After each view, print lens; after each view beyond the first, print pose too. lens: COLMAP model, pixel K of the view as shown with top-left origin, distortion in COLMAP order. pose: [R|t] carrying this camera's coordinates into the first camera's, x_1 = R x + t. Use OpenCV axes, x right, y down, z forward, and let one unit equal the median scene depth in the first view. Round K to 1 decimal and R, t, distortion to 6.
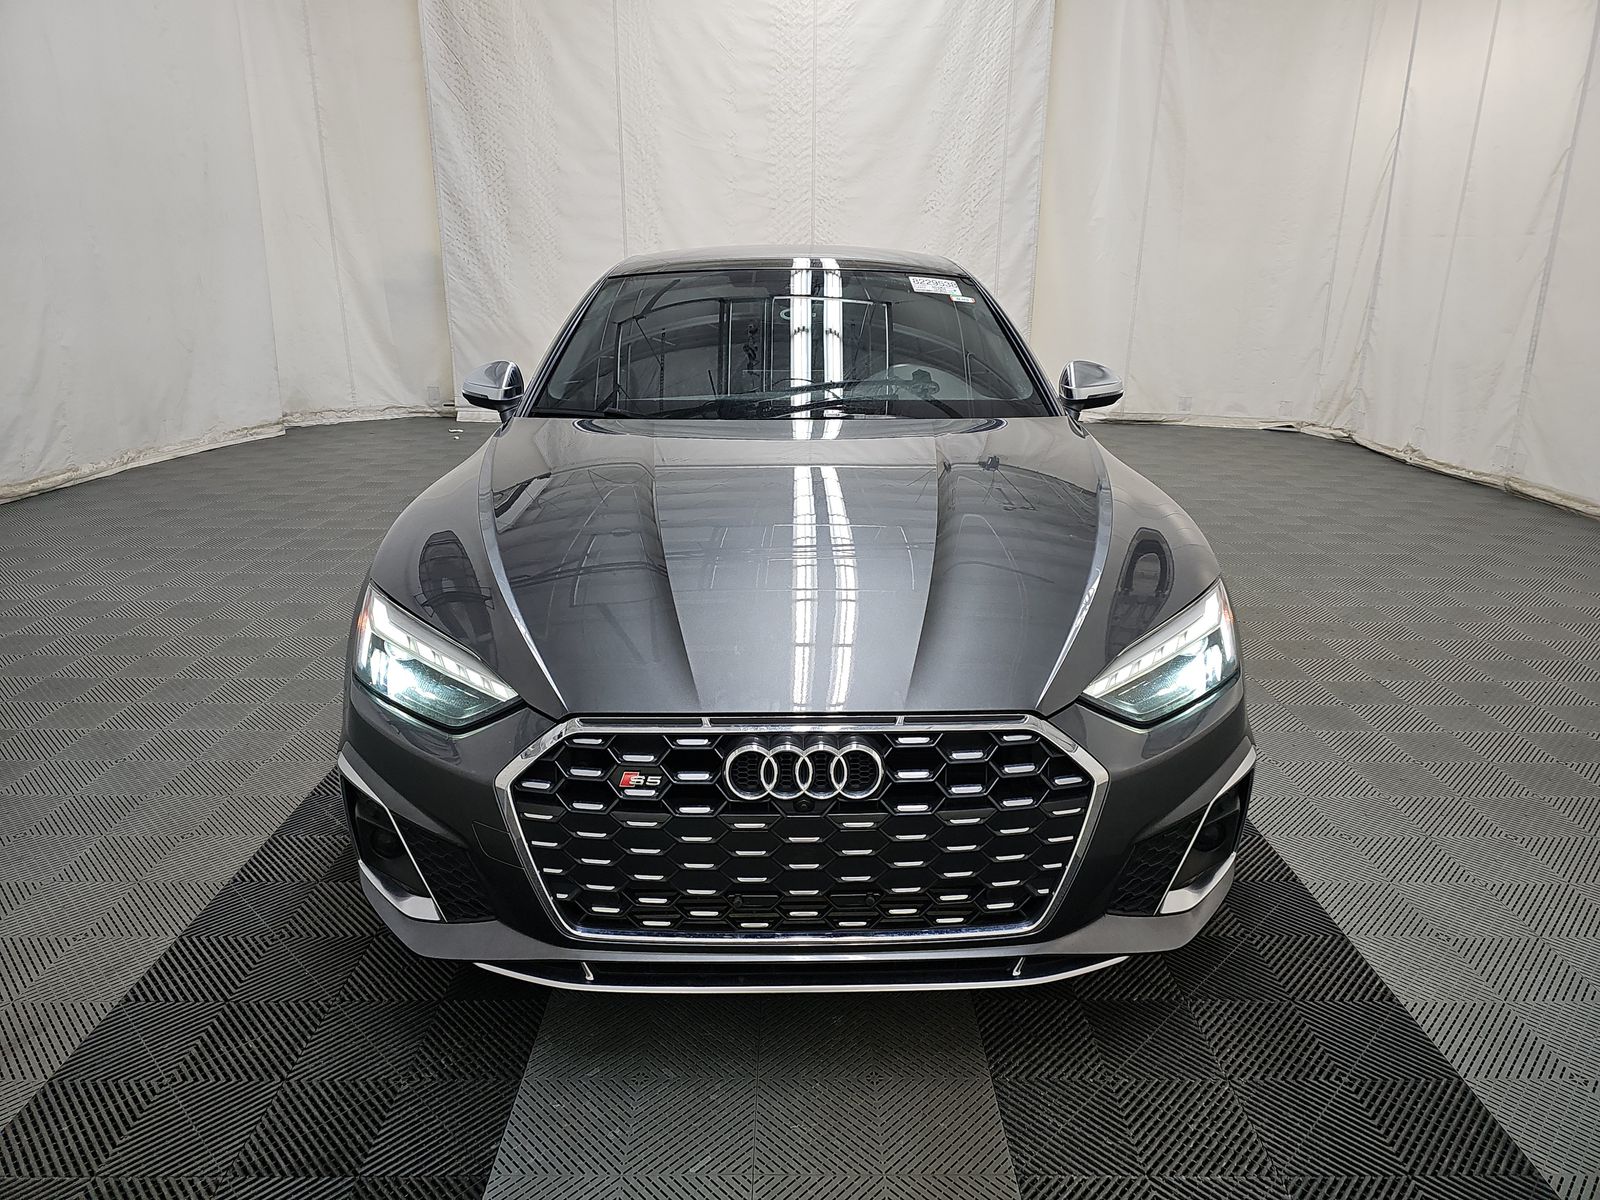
lens RADIAL K [[1063.4, 0, 799.4], [0, 1063.4, 600.5], [0, 0, 1]] dist [0.025584, -0.028738]
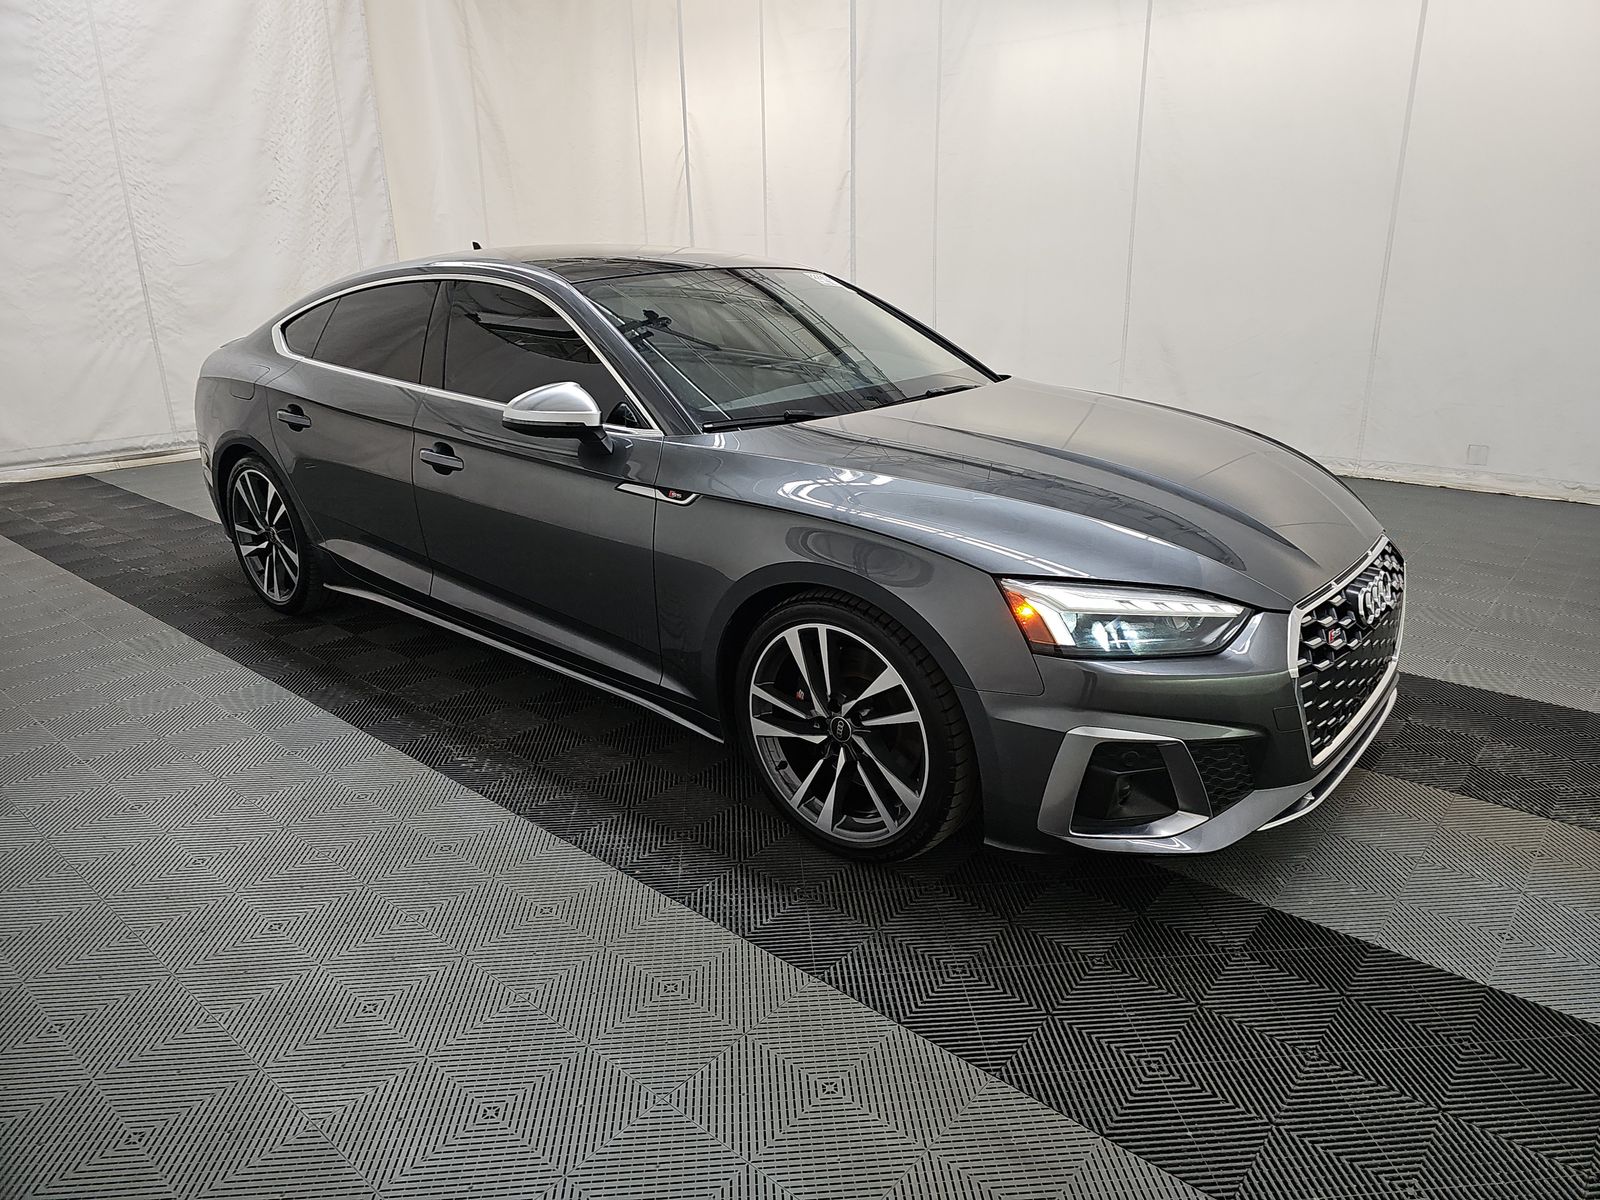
lens RADIAL K [[1063.4, 0, 801.7], [0, 1063.4, 599.8], [0, 0, 1]] dist [0.025584, -0.028738]
pose [[0.659191, -0.241272, 0.712218, -0.307165], [0.238942, 0.965249, 0.105837, -0.035760], [-0.713003, 0.100413, 0.693934, 0.104426]]
